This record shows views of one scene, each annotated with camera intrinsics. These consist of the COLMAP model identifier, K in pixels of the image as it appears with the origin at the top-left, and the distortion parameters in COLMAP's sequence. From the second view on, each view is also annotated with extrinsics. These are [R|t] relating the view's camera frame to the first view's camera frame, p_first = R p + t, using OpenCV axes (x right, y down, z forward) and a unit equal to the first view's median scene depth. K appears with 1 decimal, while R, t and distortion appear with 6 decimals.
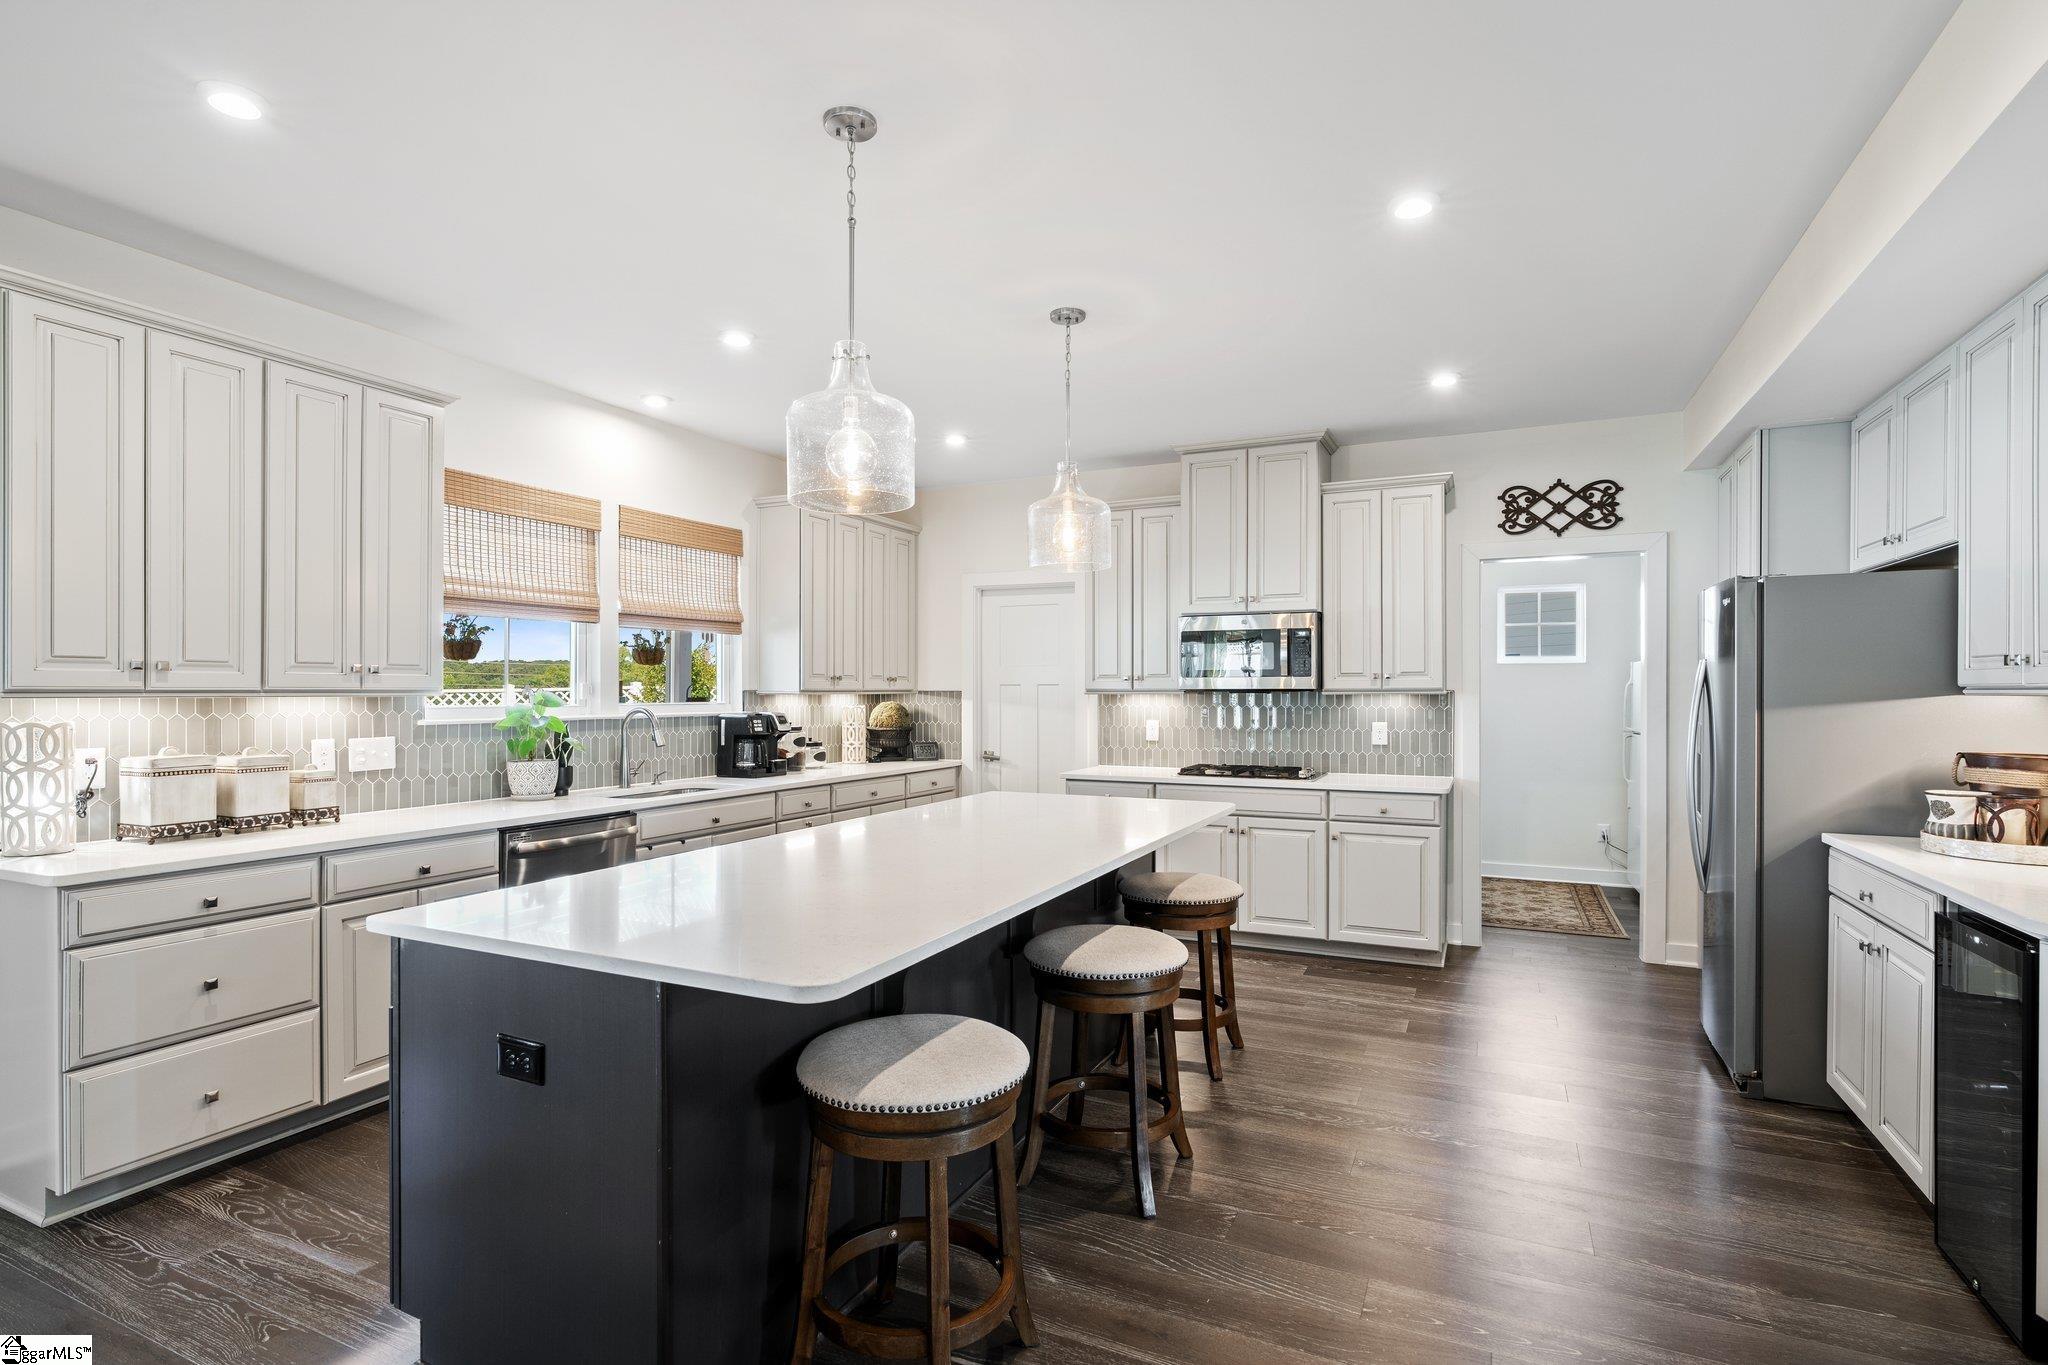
lens RADIAL K [[998.5, 0, 1020.7], [0, 998.5, 693.0], [0, 0, 1]] dist [-0.005910, 0.001965]
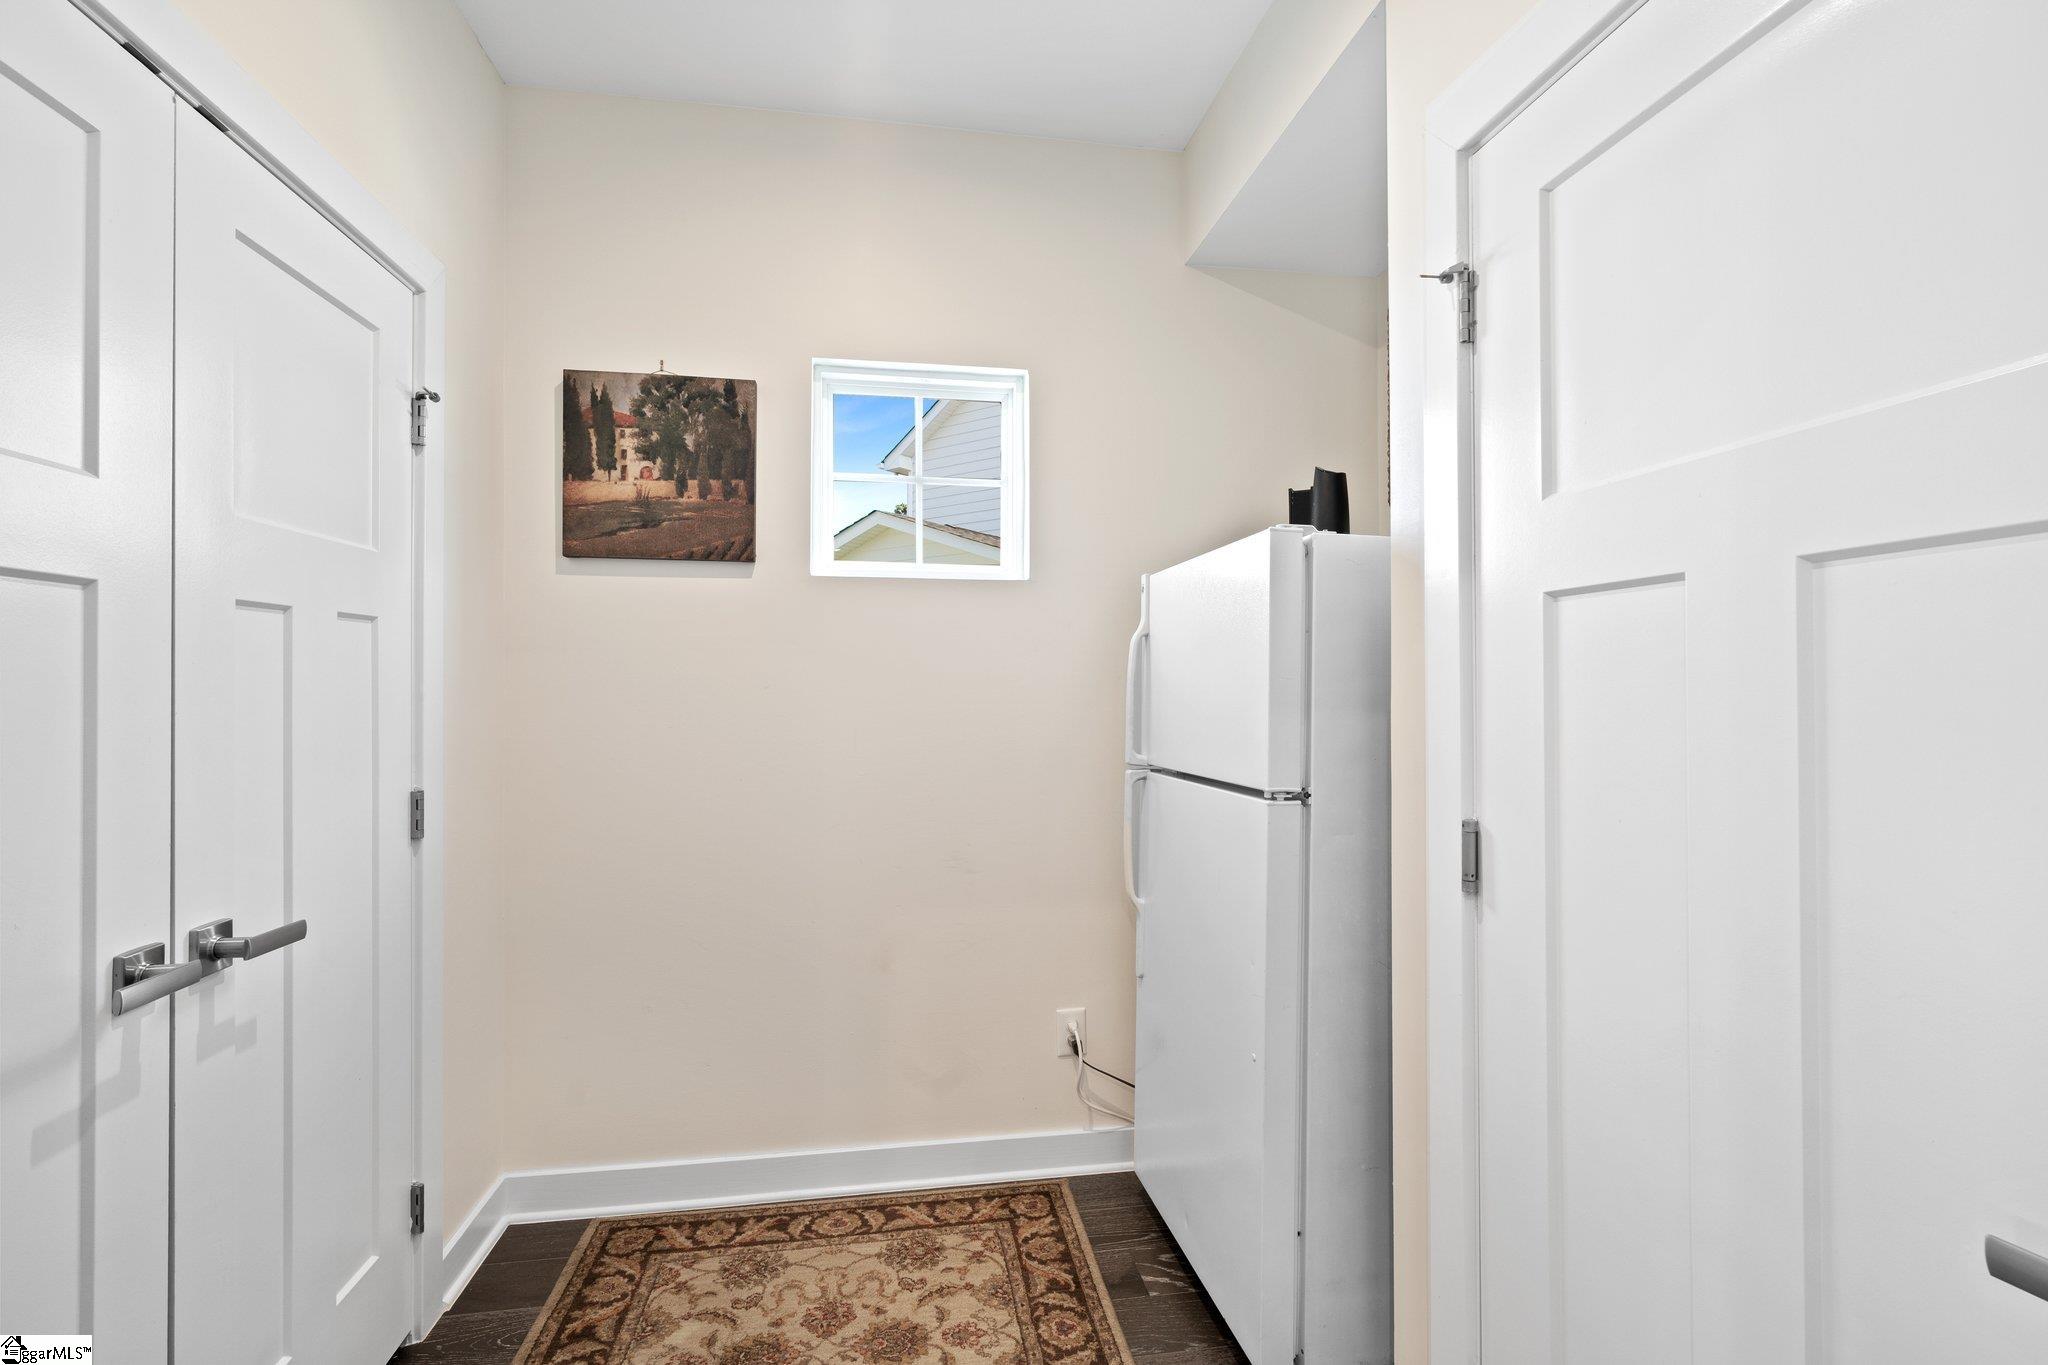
lens RADIAL K [[925.7, 0, 1026.0], [0, 925.7, 682.6], [0, 0, 1]] dist [-0.003547, 0.000984]
pose [[0.830147, 0.002848, 0.557538, 0.351484], [-0.000321, 0.999989, -0.004630, 0.010111], [-0.557545, 0.003665, 0.830138, 0.673241]]
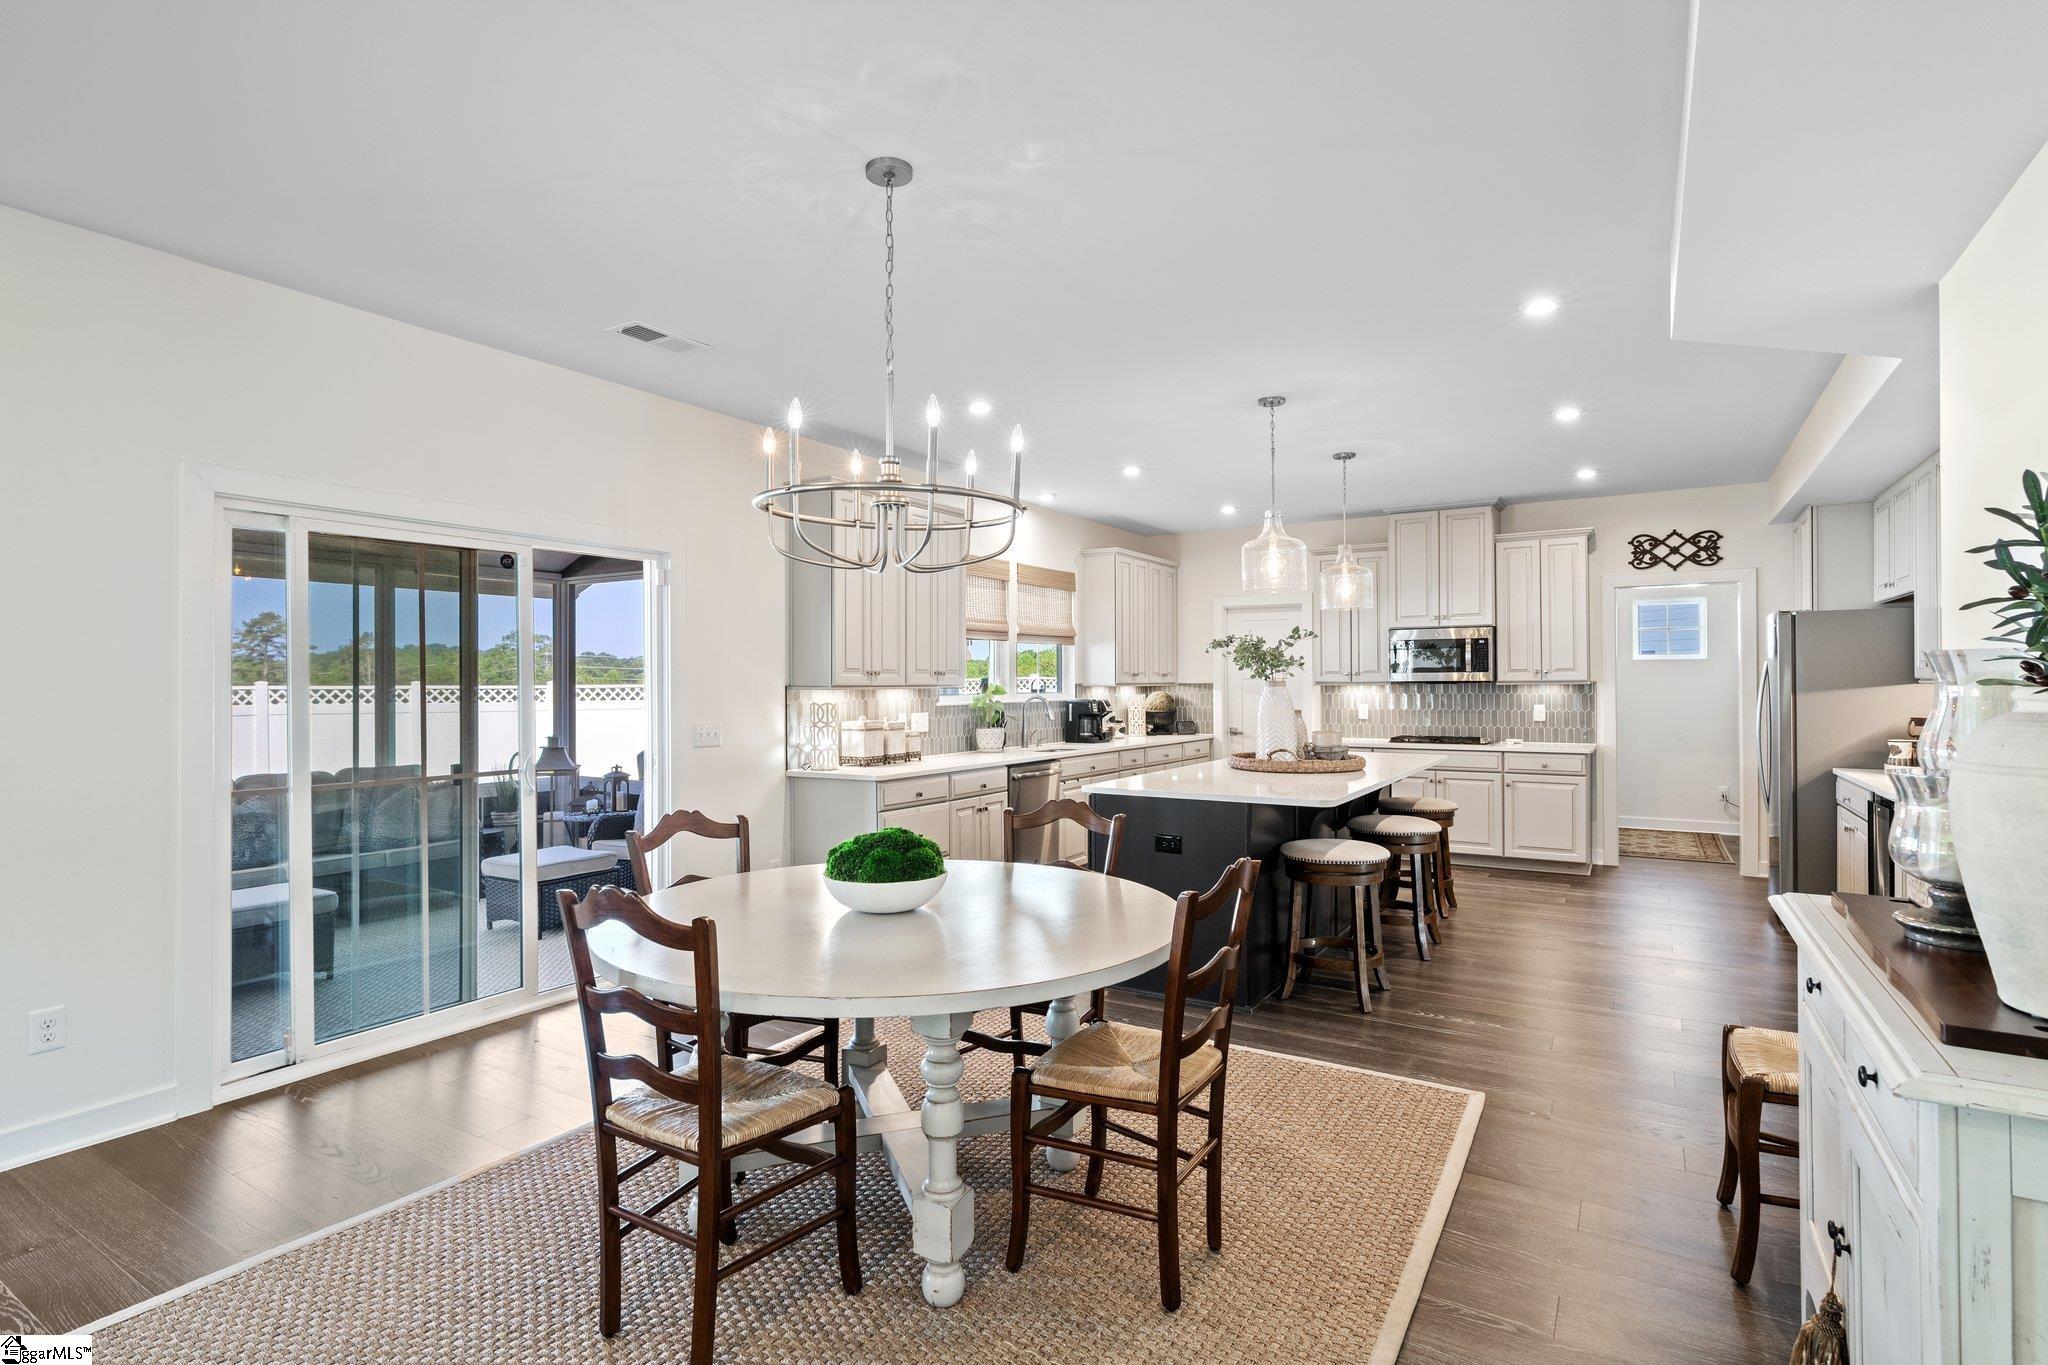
lens RADIAL K [[998.5, 0, 1018.8], [0, 998.5, 678.7], [0, 0, 1]] dist [-0.005910, 0.001965]
pose [[0.992896, -0.005387, -0.118865, -0.205582], [0.004702, 0.999971, -0.006041, -0.001719], [0.118894, 0.005439, 0.992892, -0.489980]]
